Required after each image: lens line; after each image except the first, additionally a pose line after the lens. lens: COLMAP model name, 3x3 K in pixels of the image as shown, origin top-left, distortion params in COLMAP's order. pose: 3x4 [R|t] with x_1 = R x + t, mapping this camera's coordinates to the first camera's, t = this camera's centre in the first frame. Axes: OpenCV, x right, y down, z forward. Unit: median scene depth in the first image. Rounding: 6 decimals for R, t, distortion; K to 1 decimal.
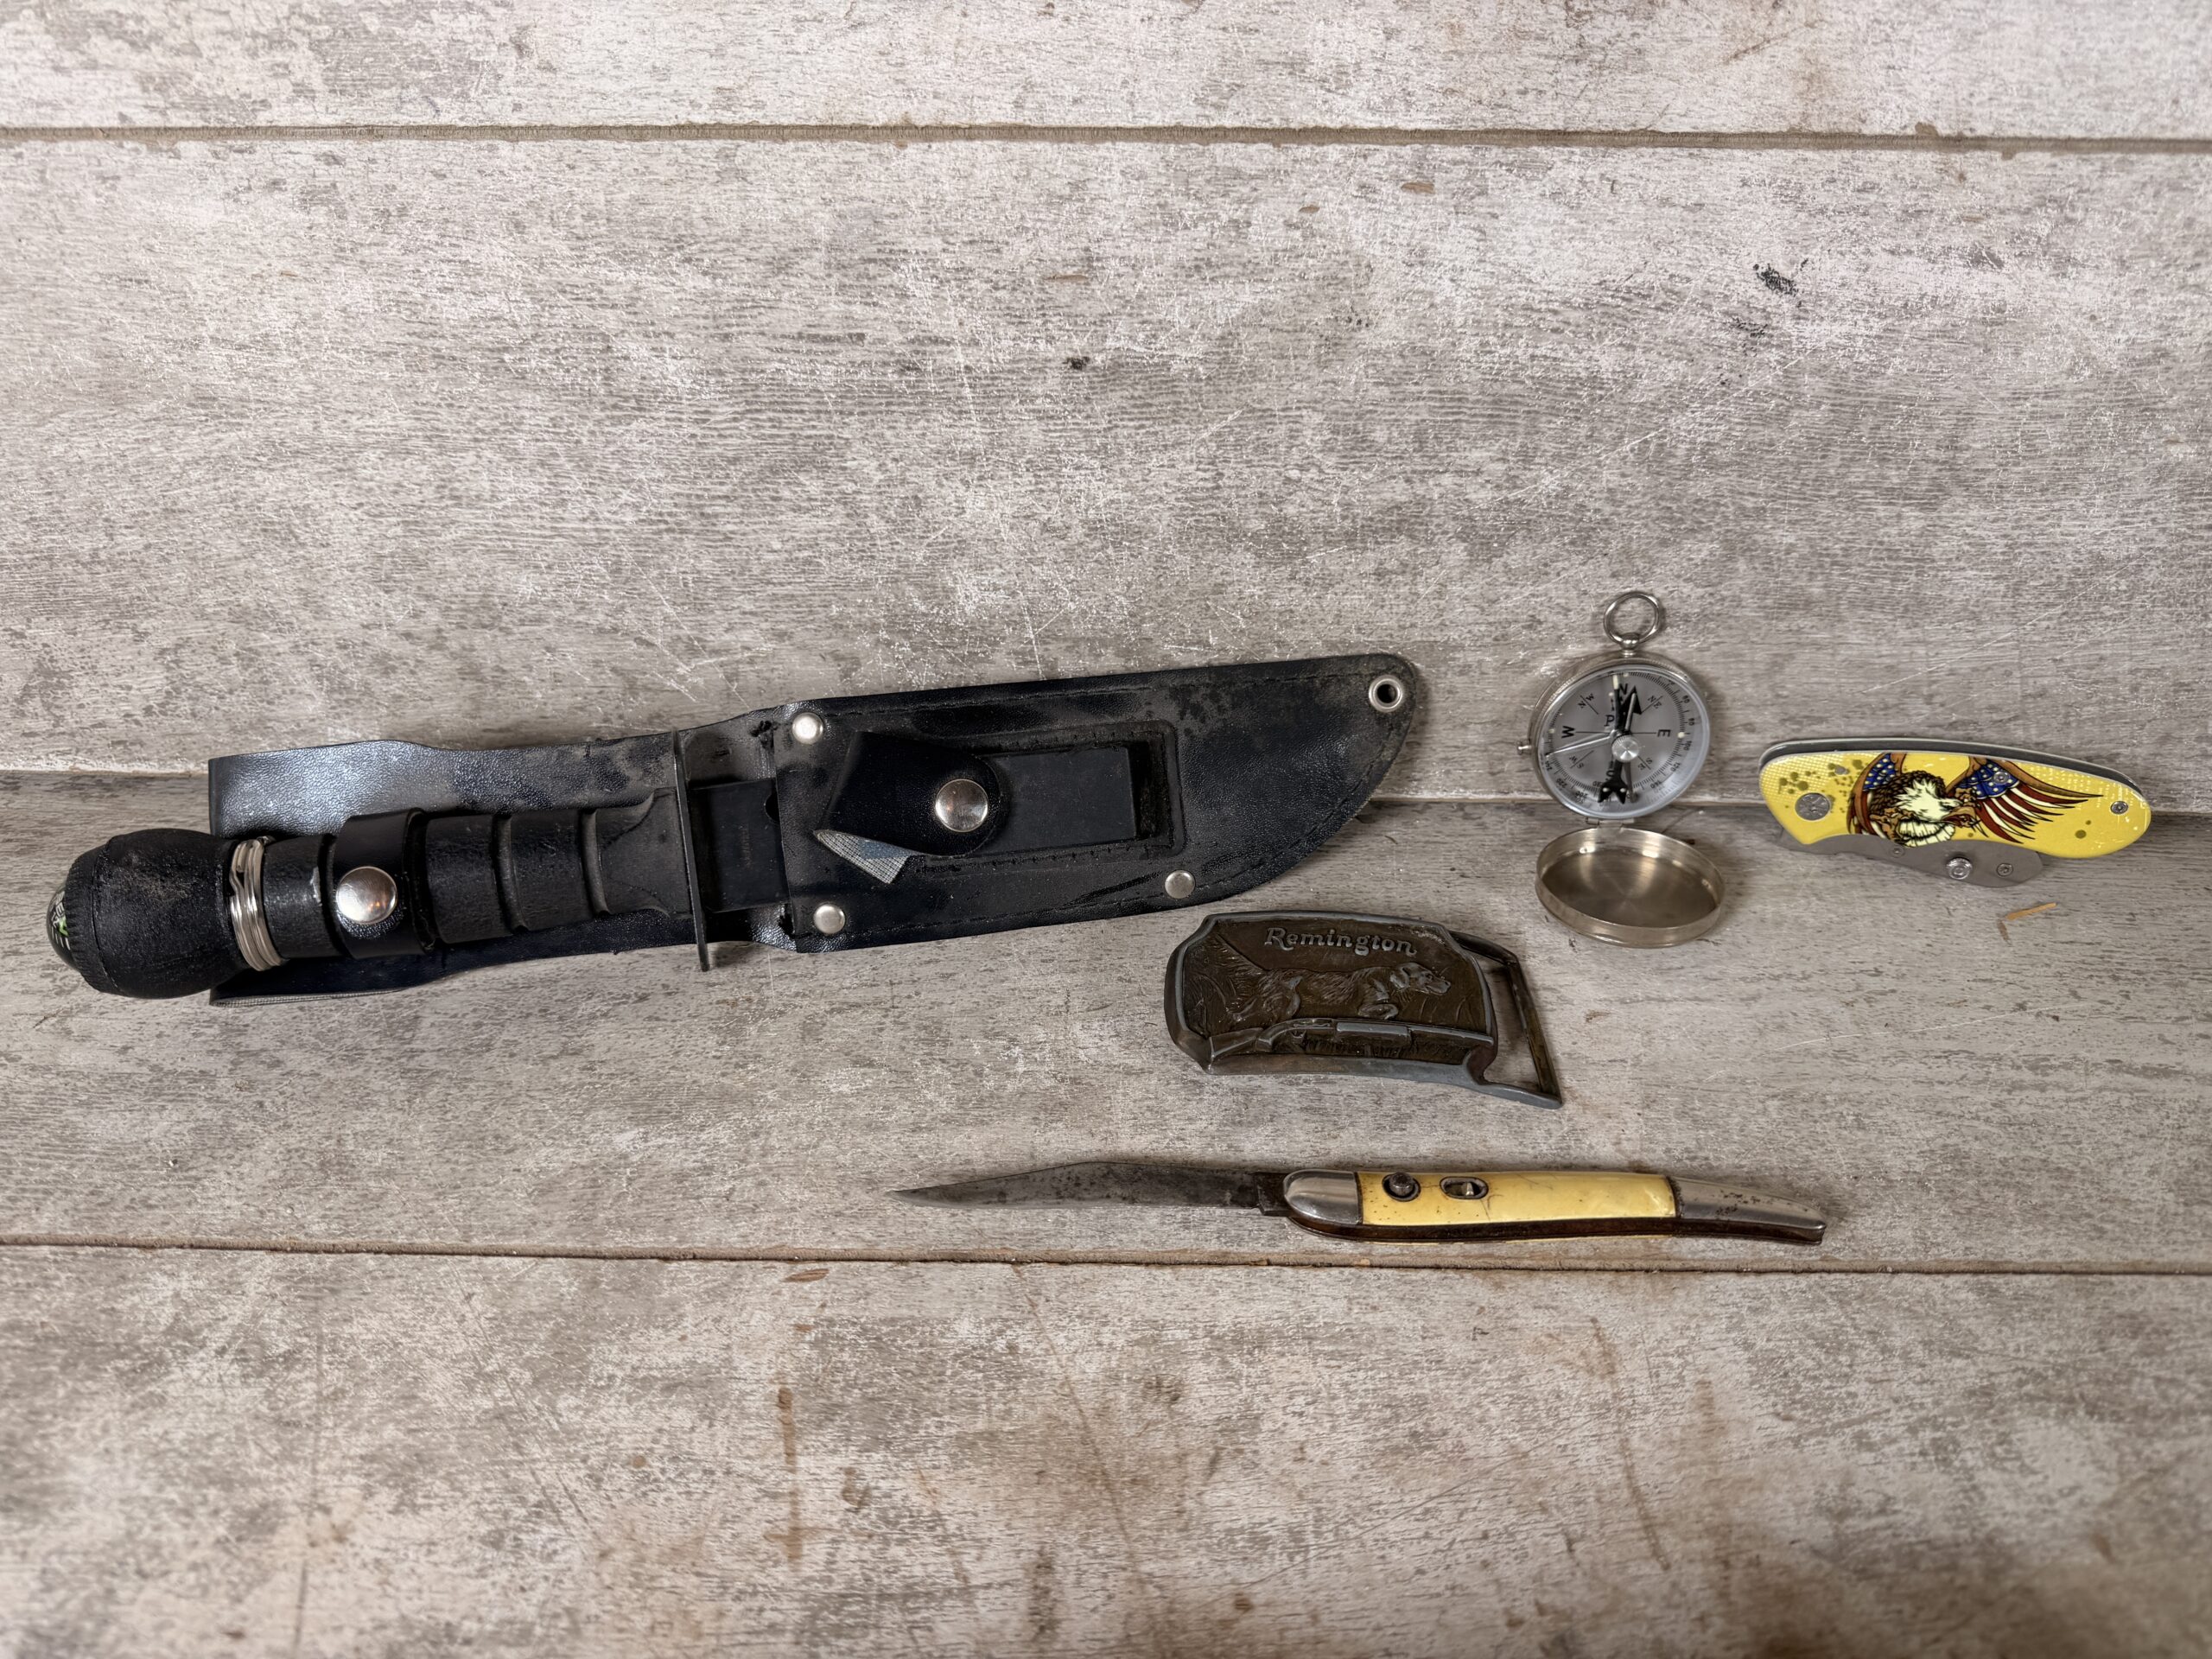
lens RADIAL K [[1658.6, 0, 1071.7], [0, 1658.6, 893.5], [0, 0, 1]] dist [-0.015772, 0.002130]
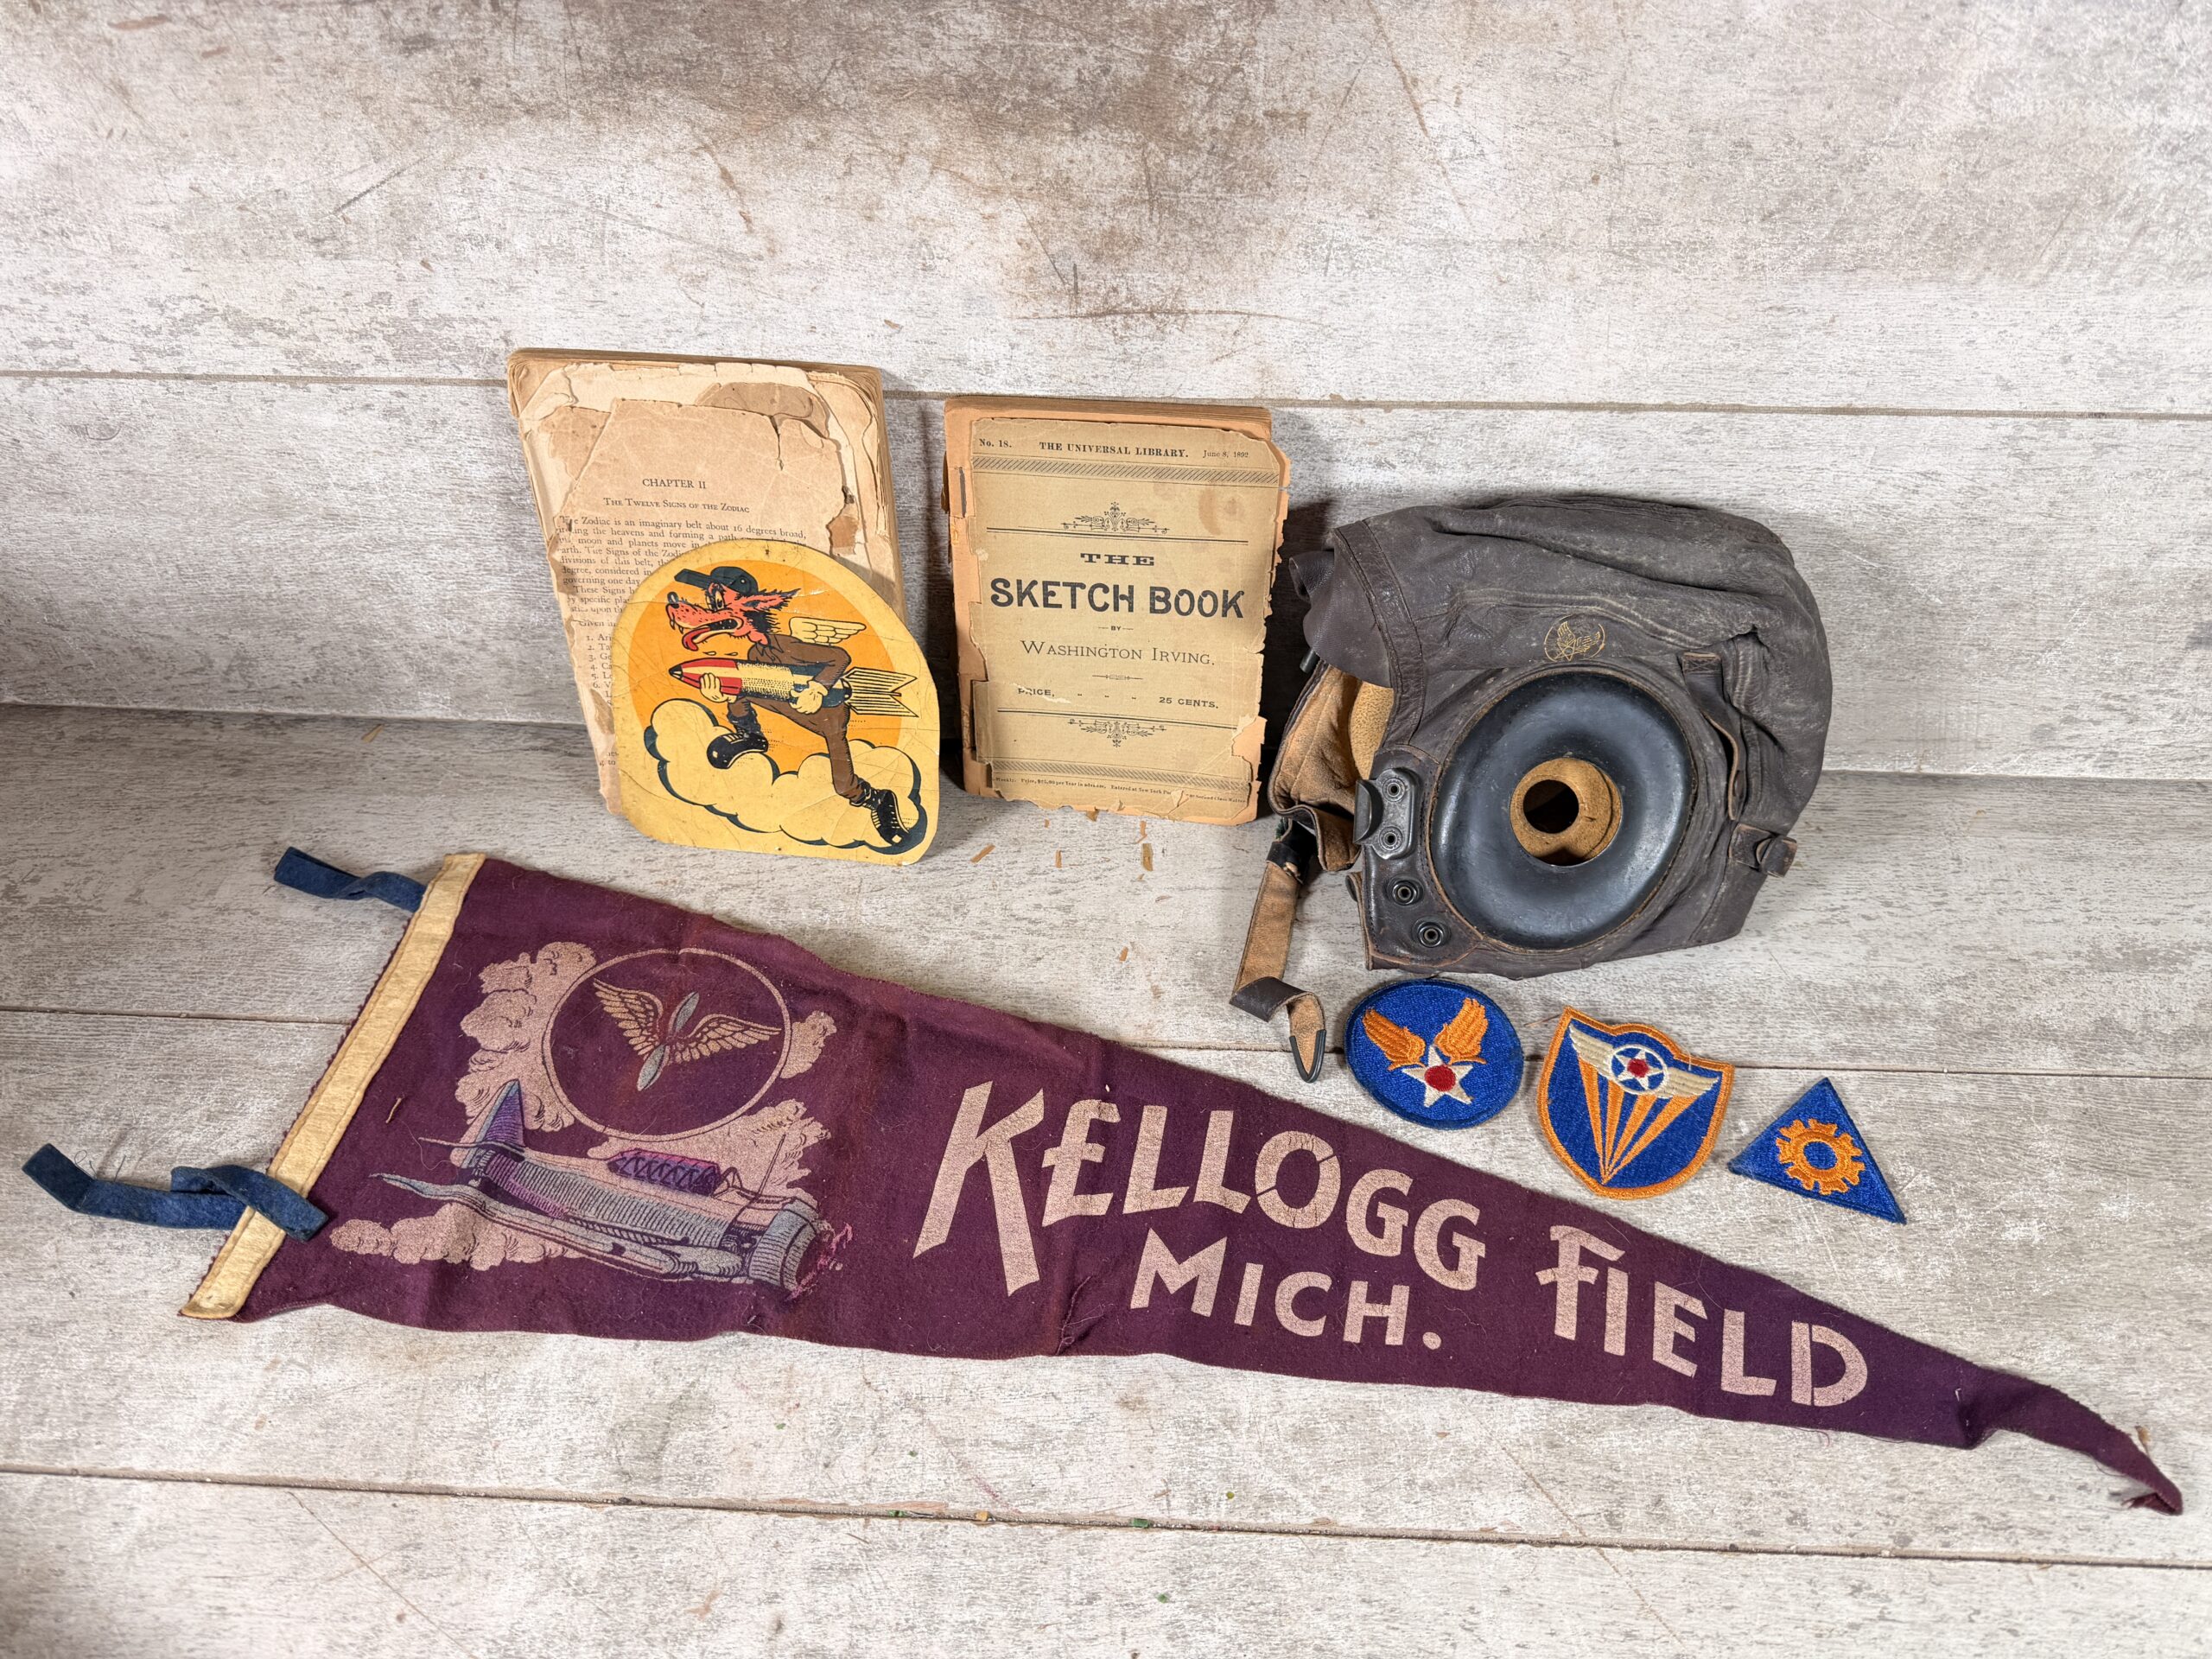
lens RADIAL K [[1579.1, 0, 1066.2], [0, 1579.1, 829.7], [0, 0, 1]] dist [-0.016417, -0.002056]
pose [[0.999563, 0.006249, -0.028906, 0.274469], [-0.001210, 0.985244, 0.171150, -0.285610], [0.029549, -0.171040, 0.984821, -0.624655]]
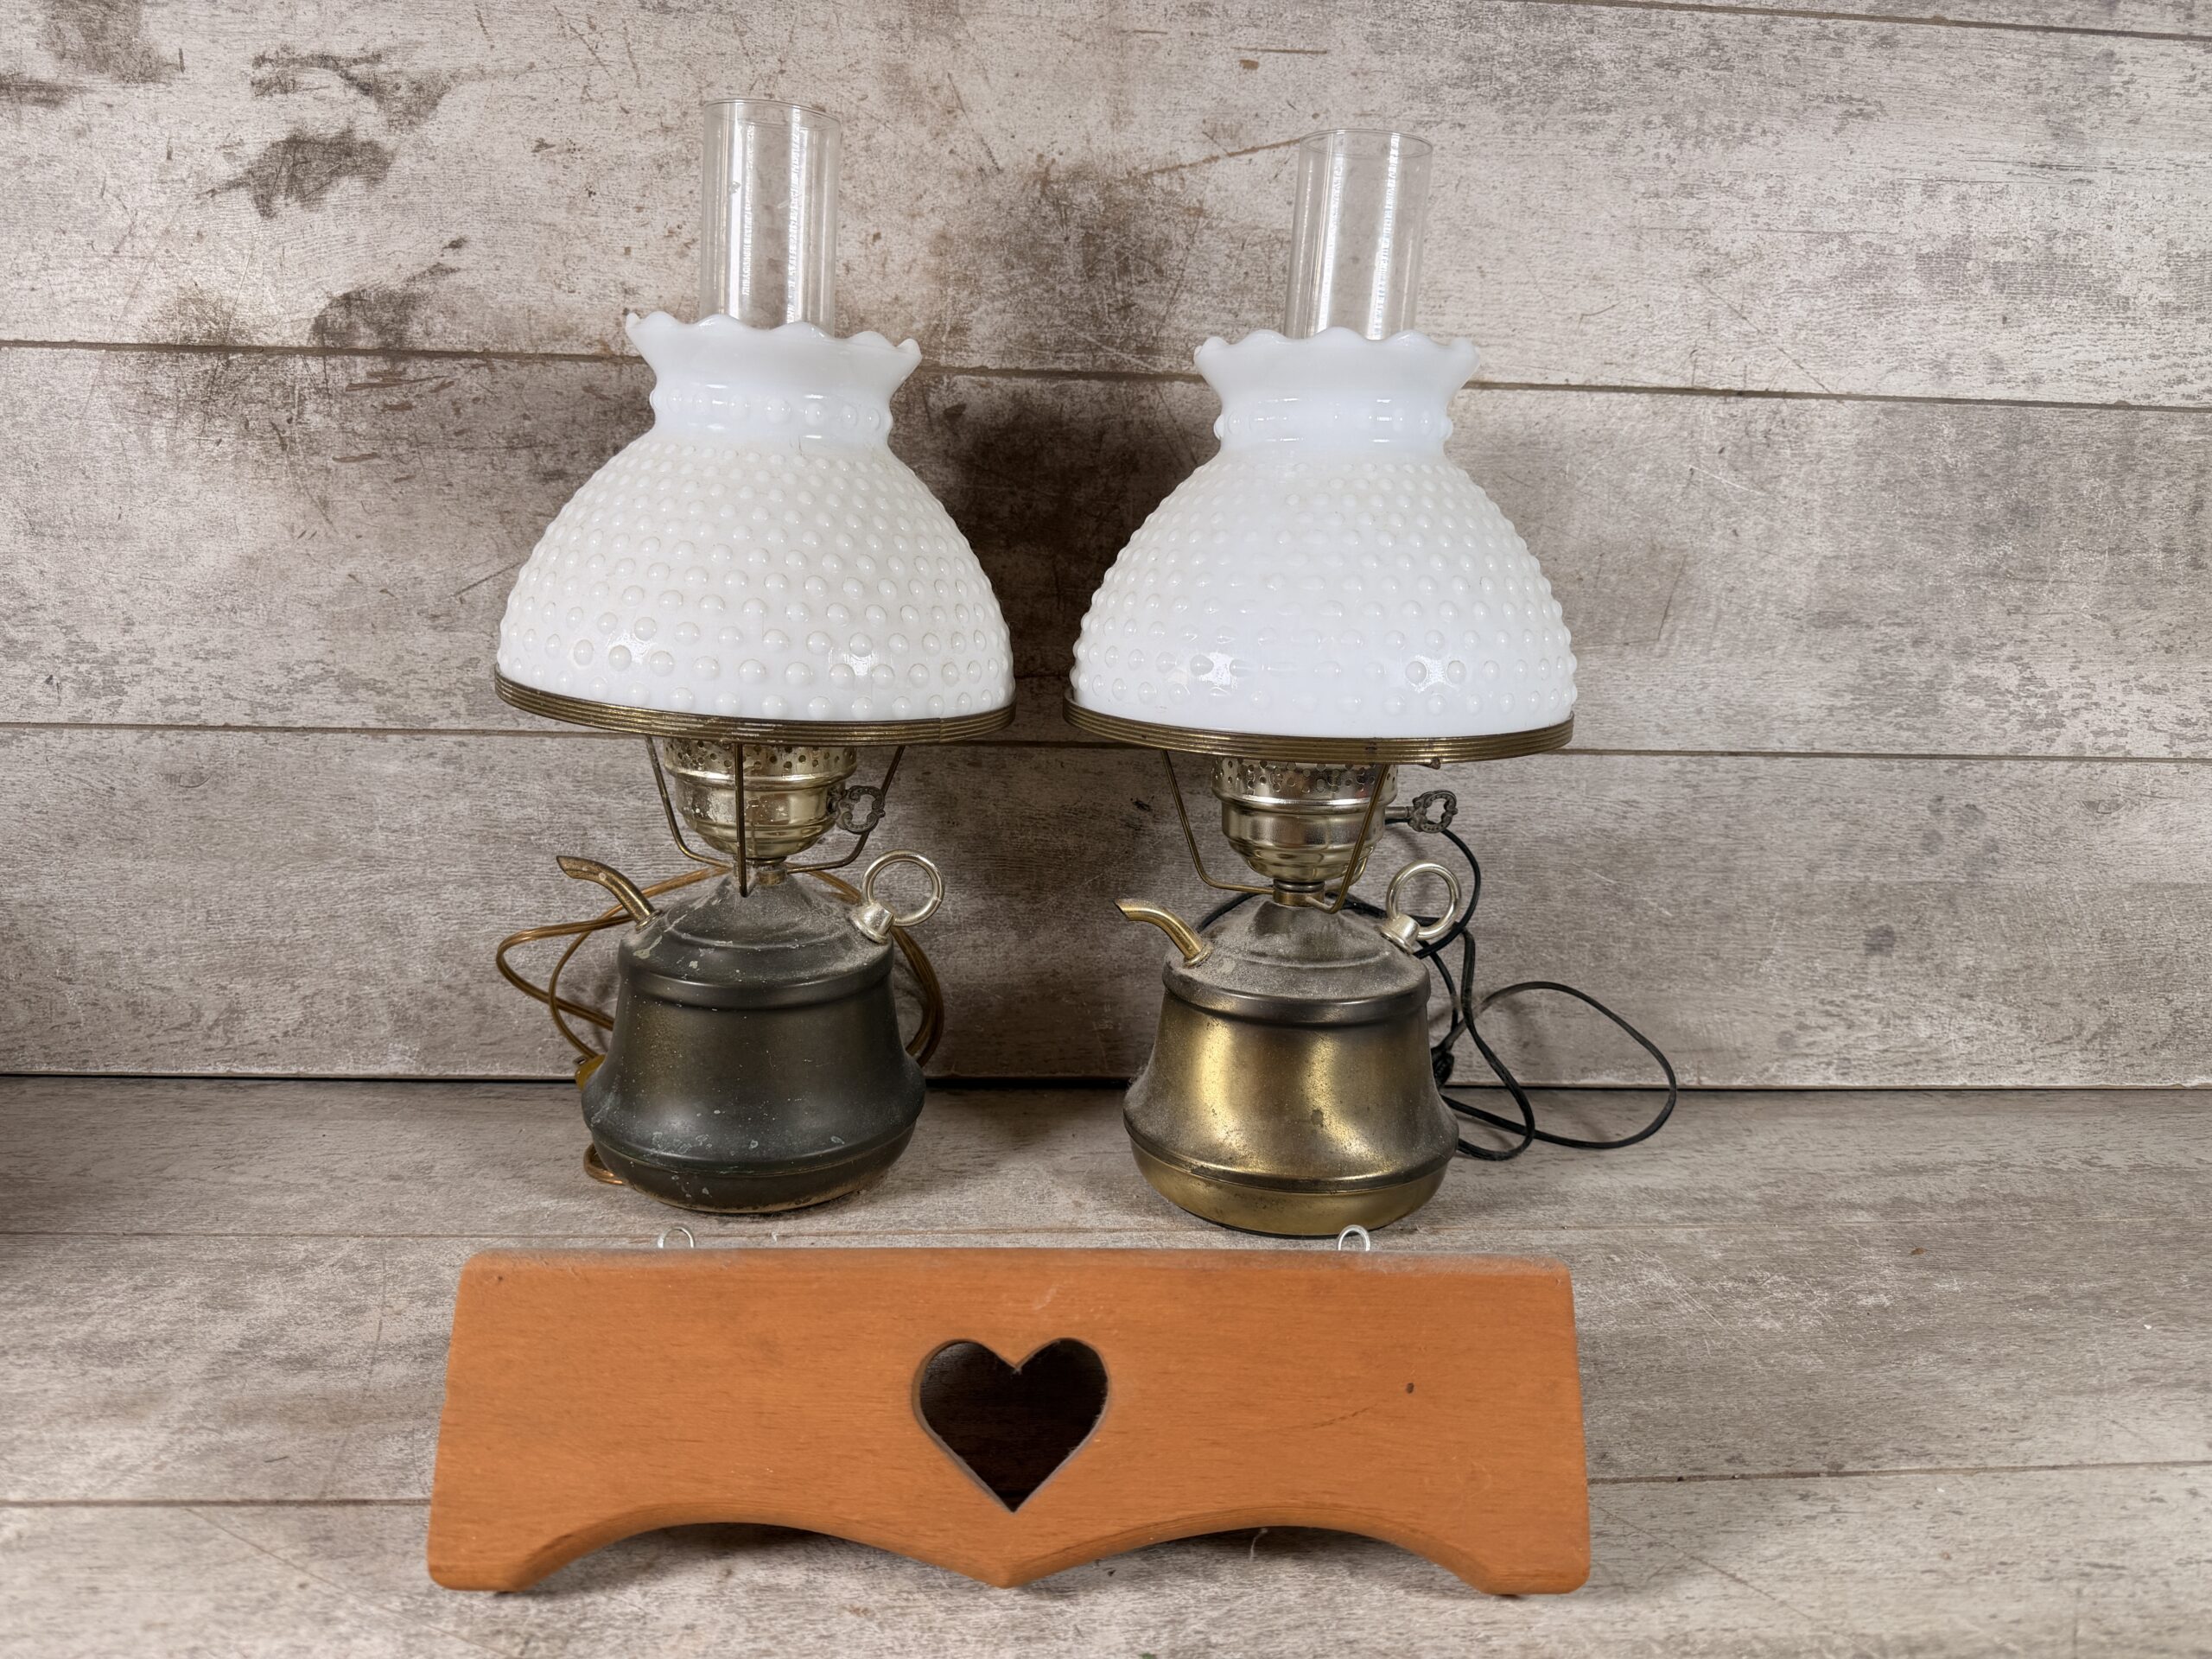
lens RADIAL K [[1579.1, 0, 1066.2], [0, 1579.1, 829.7], [0, 0, 1]] dist [-0.016417, -0.002056]
pose [[0.996838, 0.015759, 0.077882, 0.166547], [0.020378, 0.896656, -0.442258, 0.560576], [-0.076803, 0.442447, 0.893500, -0.812257]]
